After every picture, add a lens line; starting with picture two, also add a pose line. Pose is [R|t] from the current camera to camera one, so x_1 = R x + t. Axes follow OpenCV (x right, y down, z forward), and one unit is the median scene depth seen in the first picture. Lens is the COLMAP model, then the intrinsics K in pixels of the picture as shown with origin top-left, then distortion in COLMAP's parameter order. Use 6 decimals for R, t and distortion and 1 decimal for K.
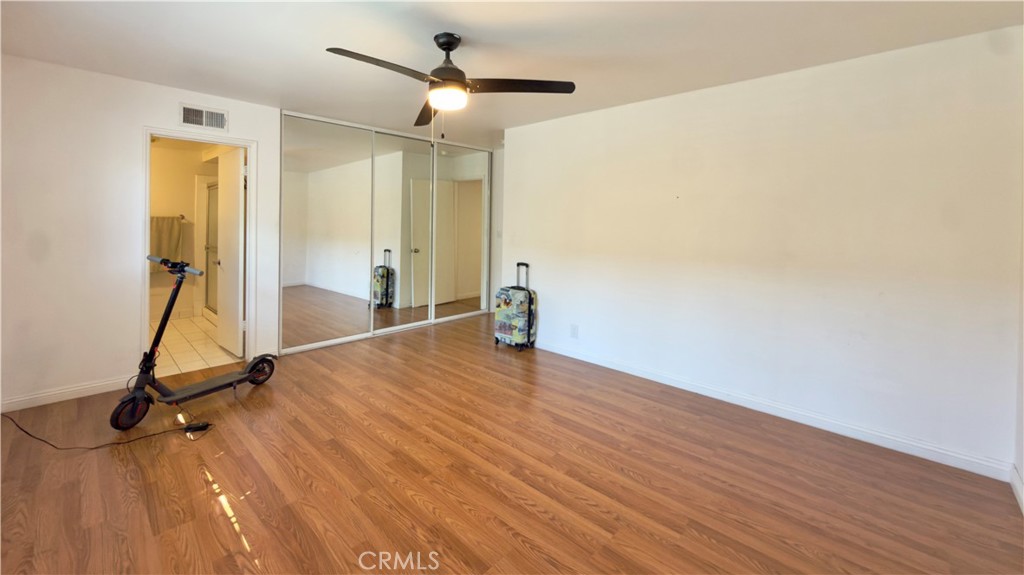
lens RADIAL K [[407.5, 0, 512.0], [0, 407.5, 287.5], [0, 0, 1]] dist [-0.001362, -0.000346]
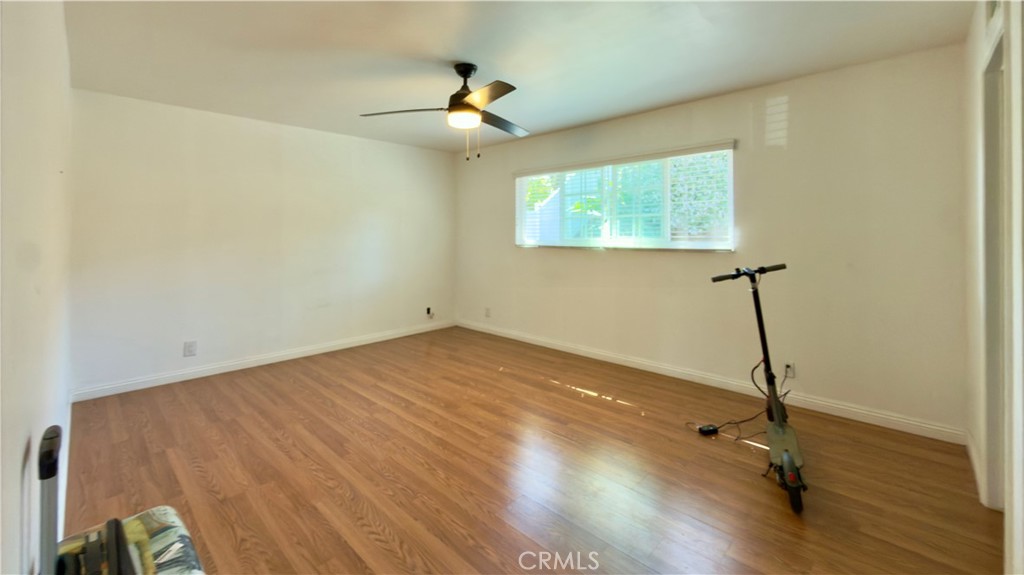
lens RADIAL K [[407.5, 0, 512.0], [0, 407.5, 287.5], [0, 0, 1]] dist [-0.001362, -0.000346]
pose [[-0.999910, -0.012950, 0.003378, -0.284125], [-0.011457, 0.958747, 0.284031, -0.282226], [-0.006917, 0.283966, -0.958809, 1.883332]]
